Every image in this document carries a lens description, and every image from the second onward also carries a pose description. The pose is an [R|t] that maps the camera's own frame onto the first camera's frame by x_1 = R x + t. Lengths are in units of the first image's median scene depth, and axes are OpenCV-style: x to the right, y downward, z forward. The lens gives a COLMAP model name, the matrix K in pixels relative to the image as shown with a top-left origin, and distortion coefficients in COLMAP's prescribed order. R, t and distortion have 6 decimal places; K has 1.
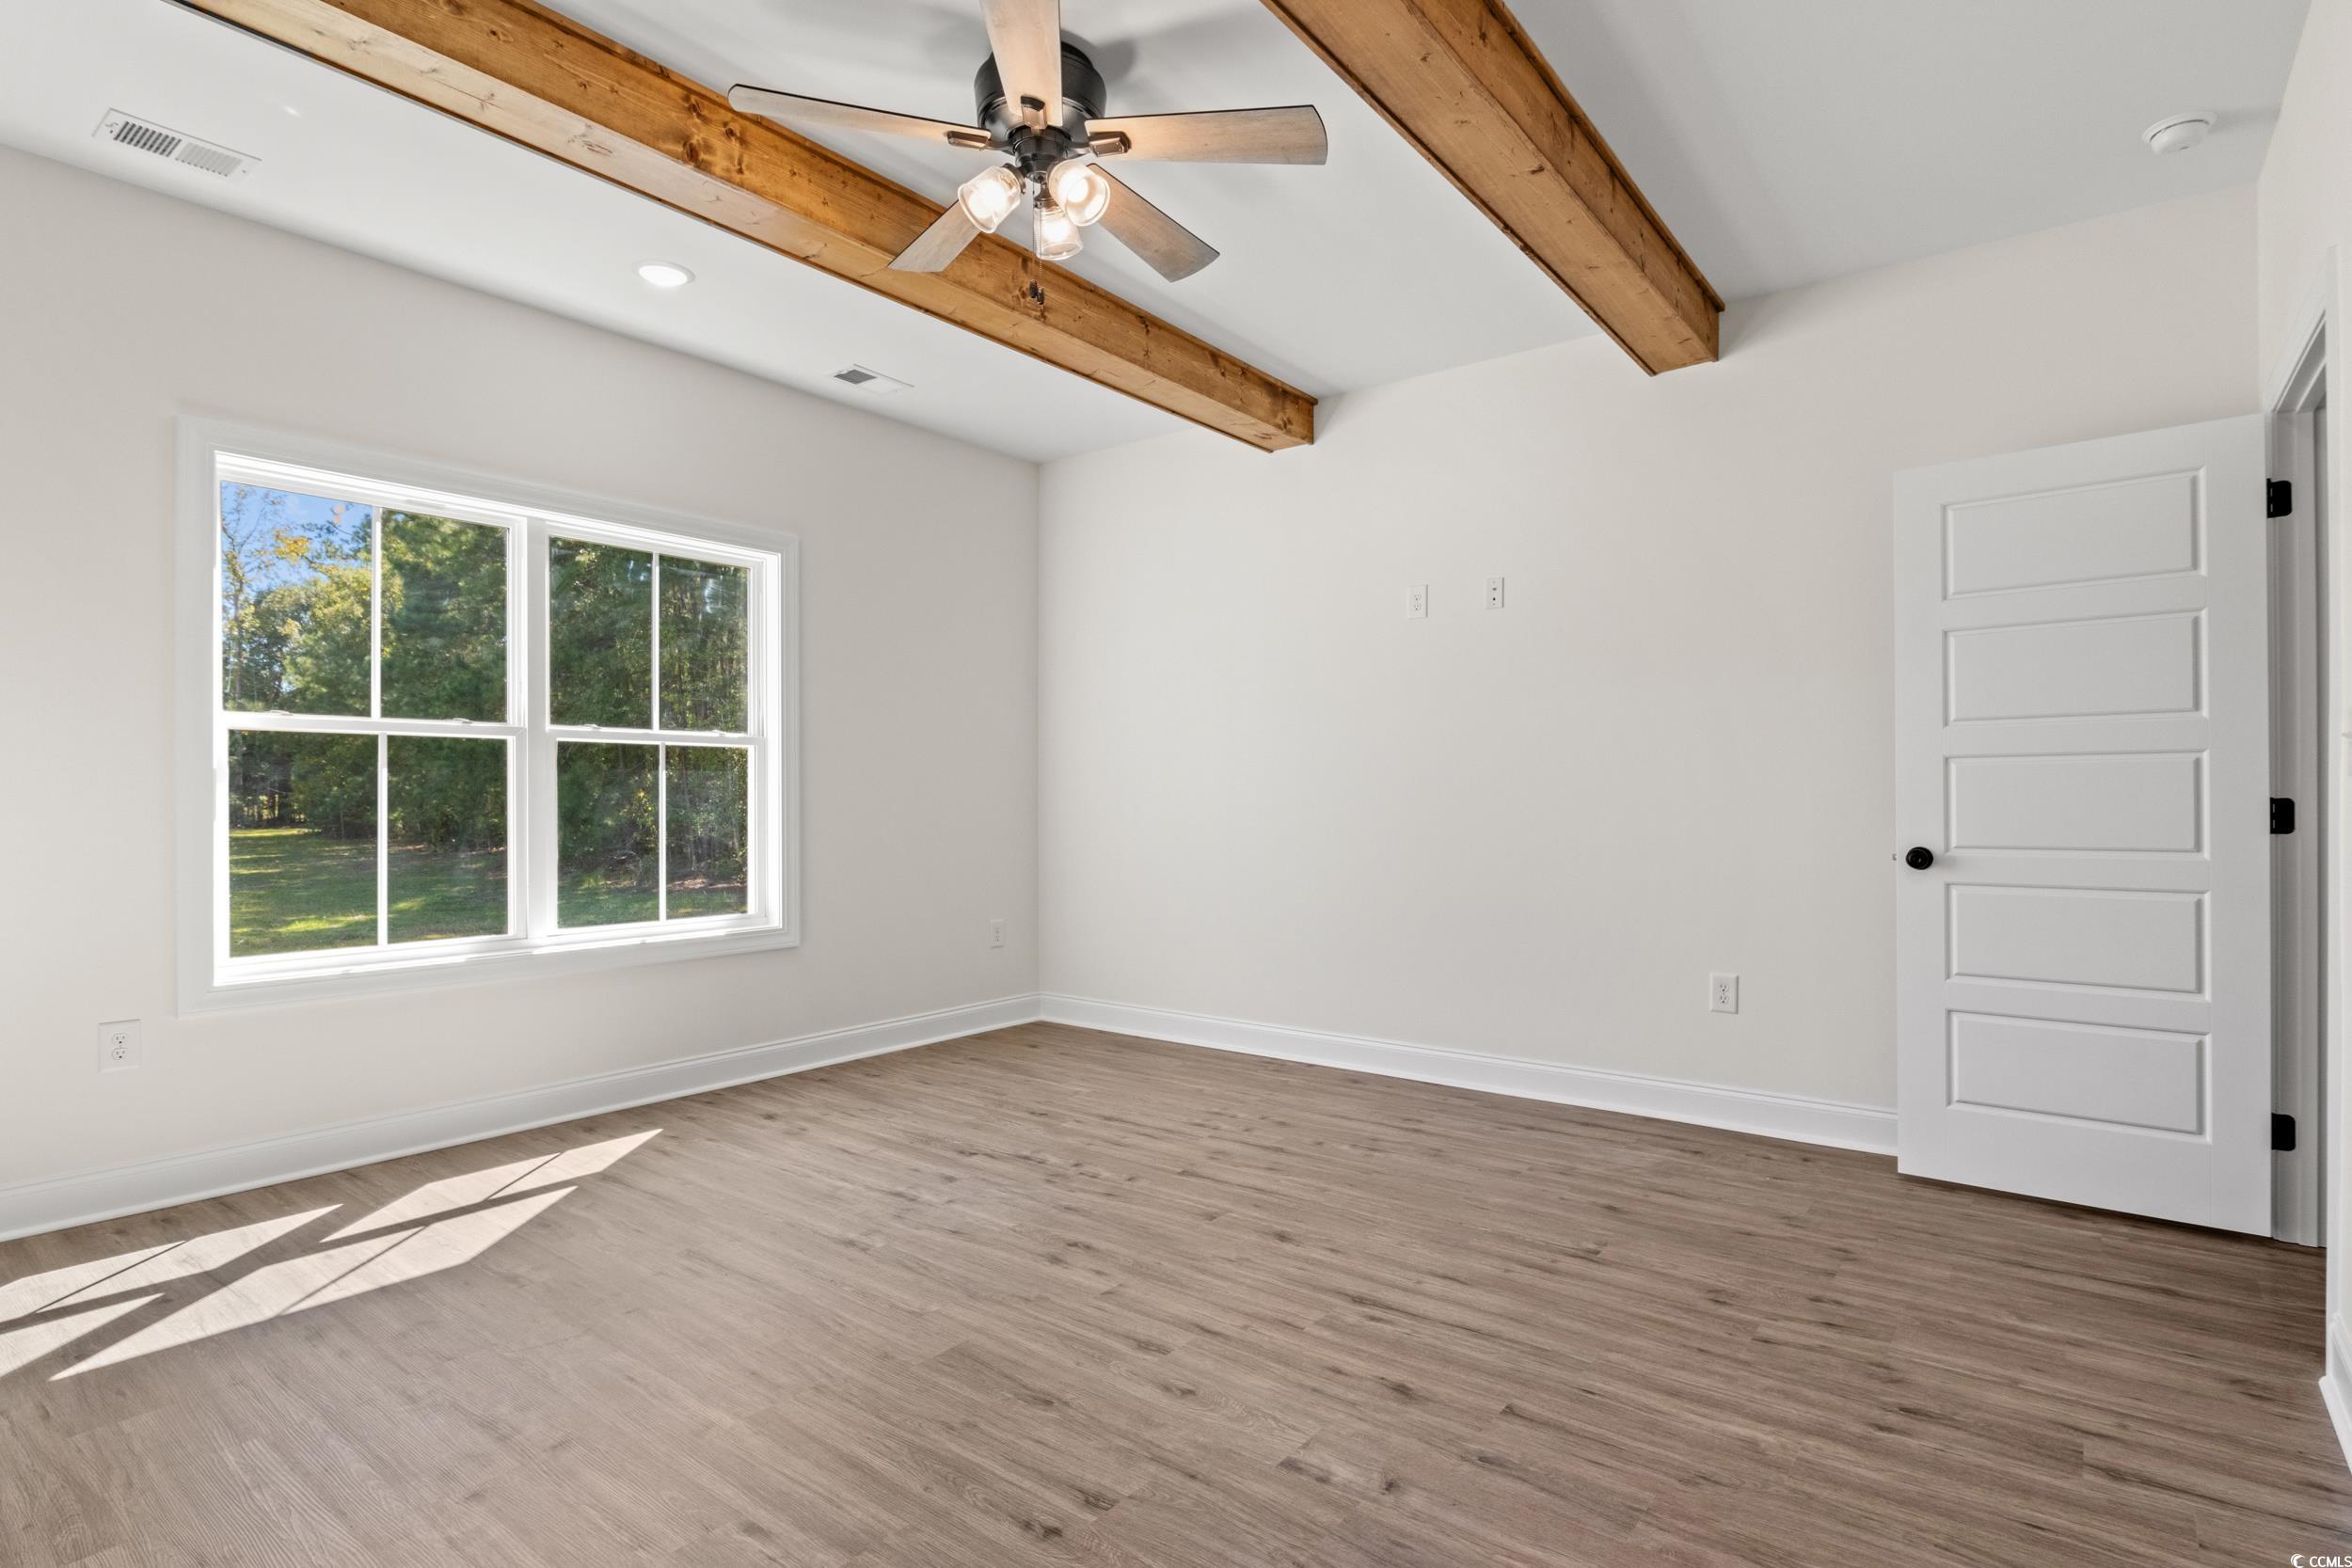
lens RADIAL K [[1164.3, 0, 1191.1], [0, 1164.3, 790.7], [0, 0, 1]] dist [-0.004261, -0.001748]
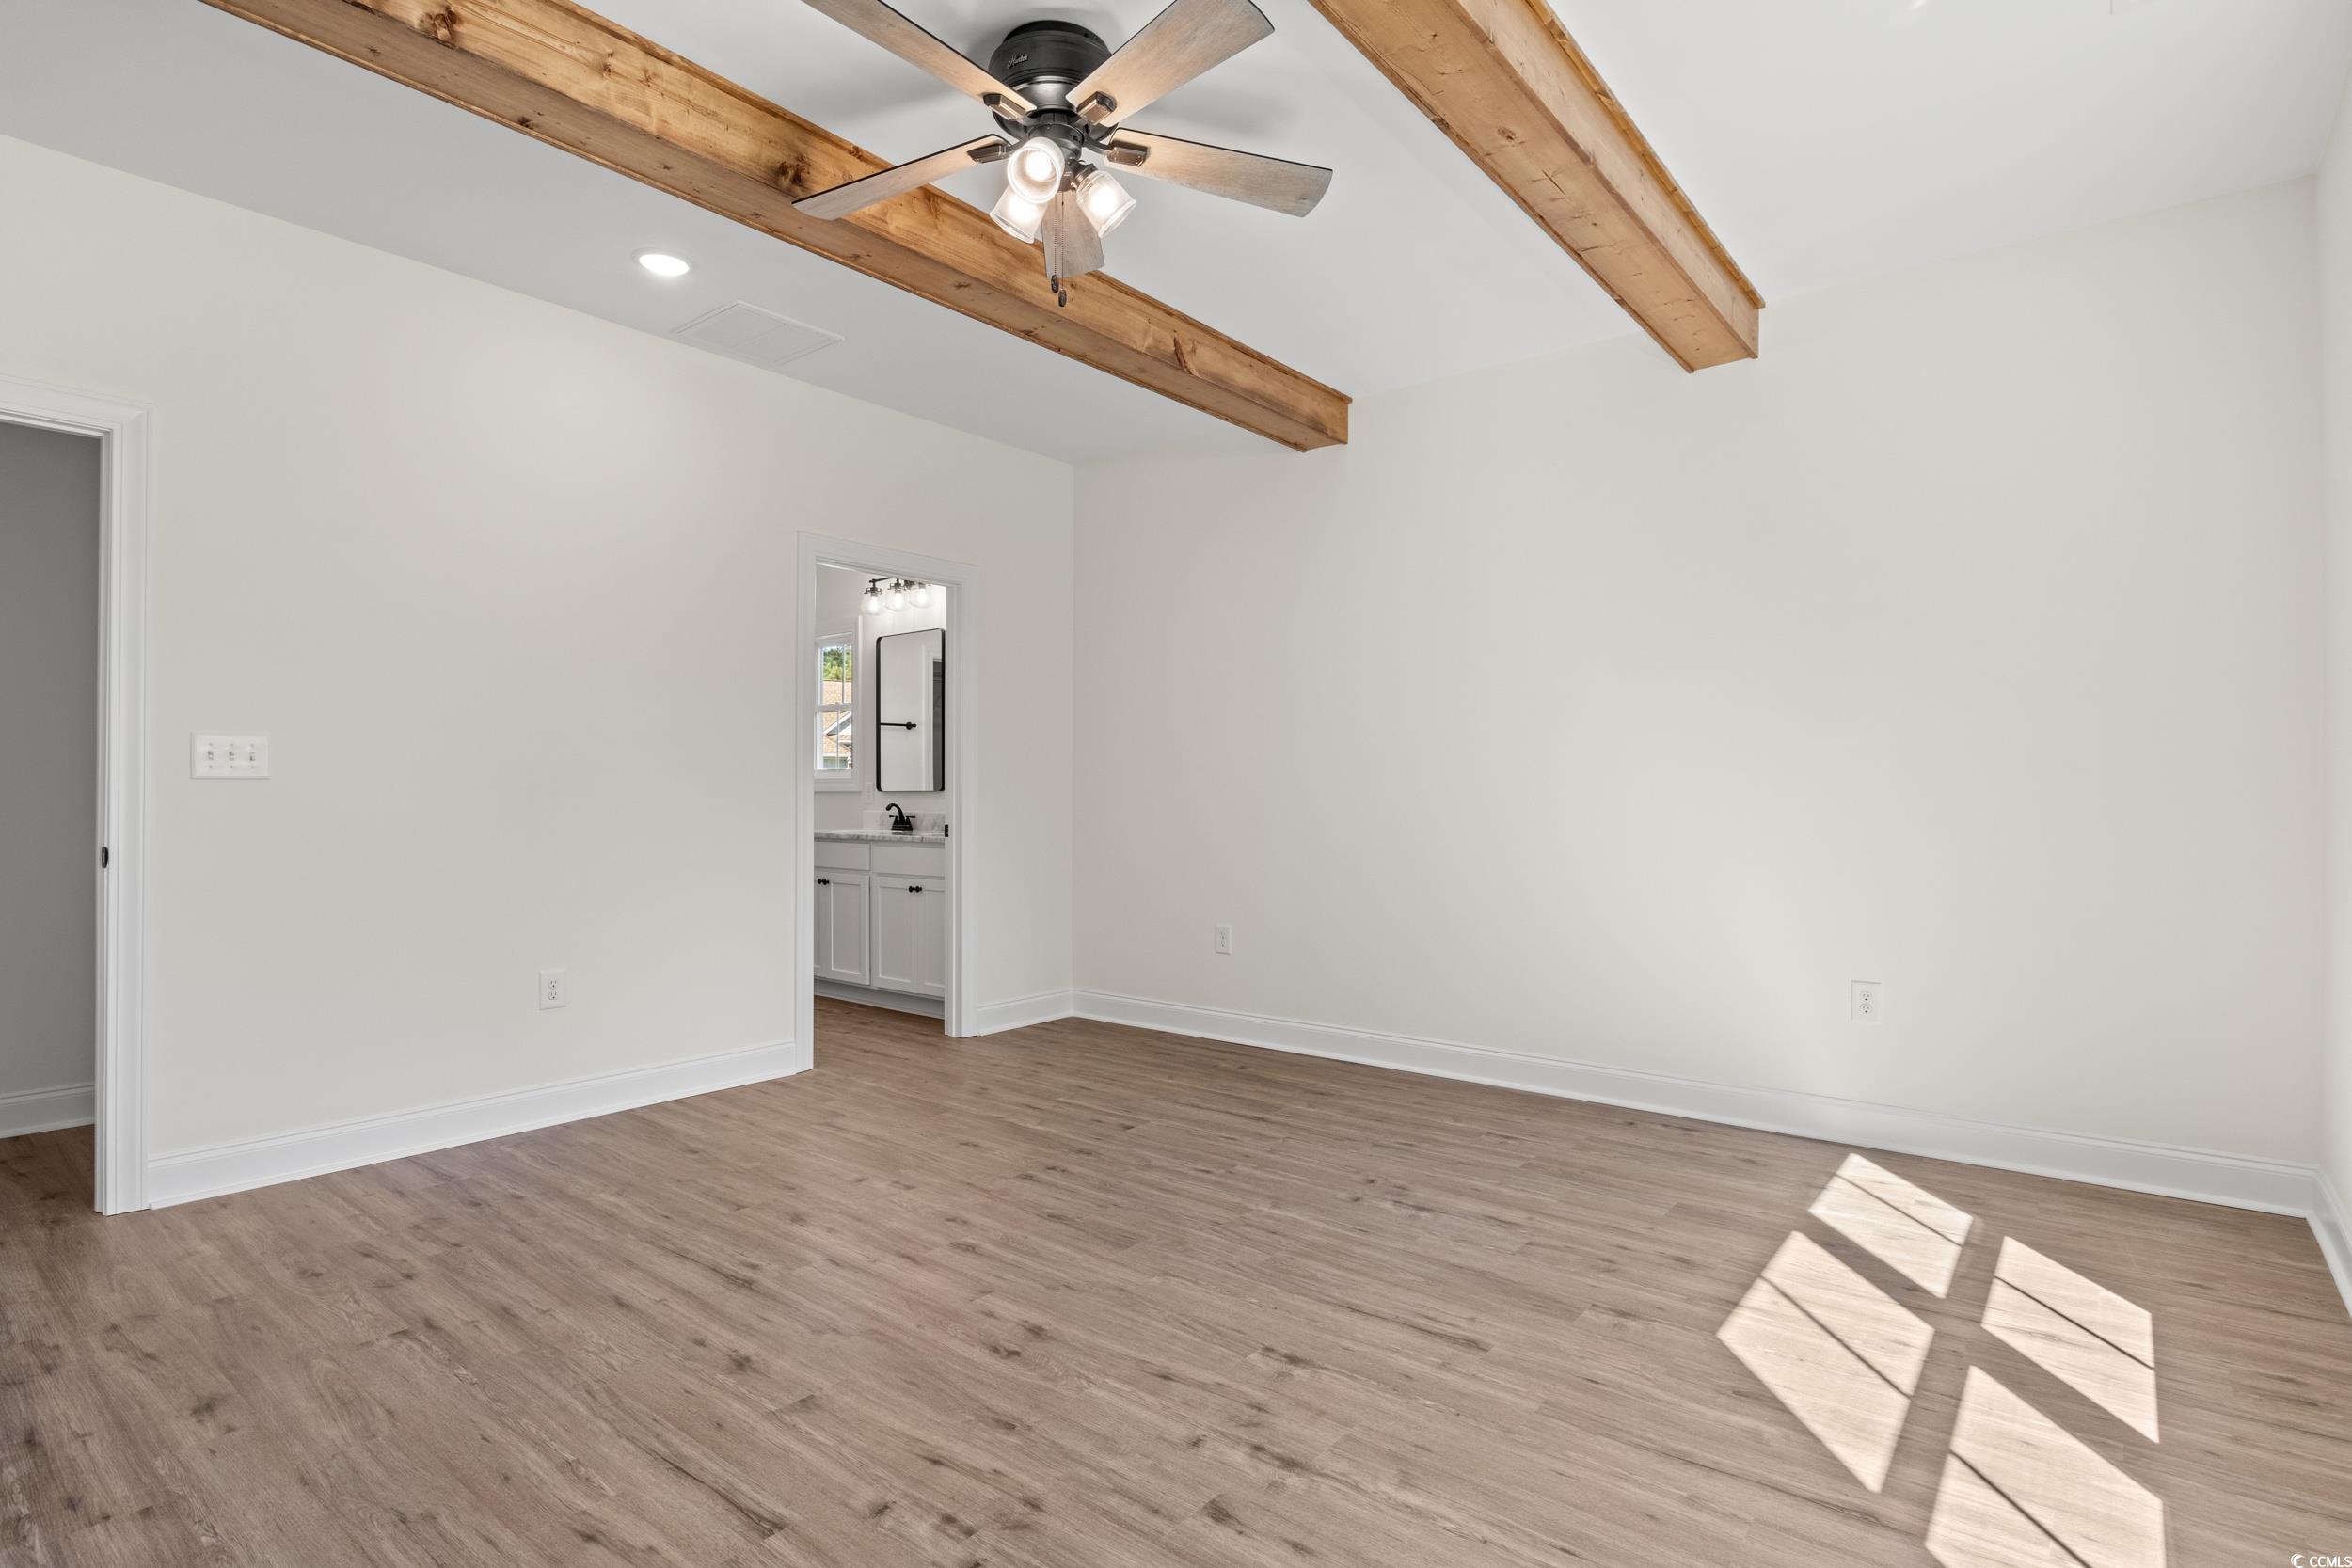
lens RADIAL K [[1164.3, 0, 1191.1], [0, 1164.3, 790.7], [0, 0, 1]] dist [-0.004261, -0.001748]
pose [[-0.999762, -0.000106, 0.021804, -0.264099], [-0.000175, 0.999995, -0.003135, 0.005013], [-0.021804, -0.003138, -0.999757, 1.964084]]
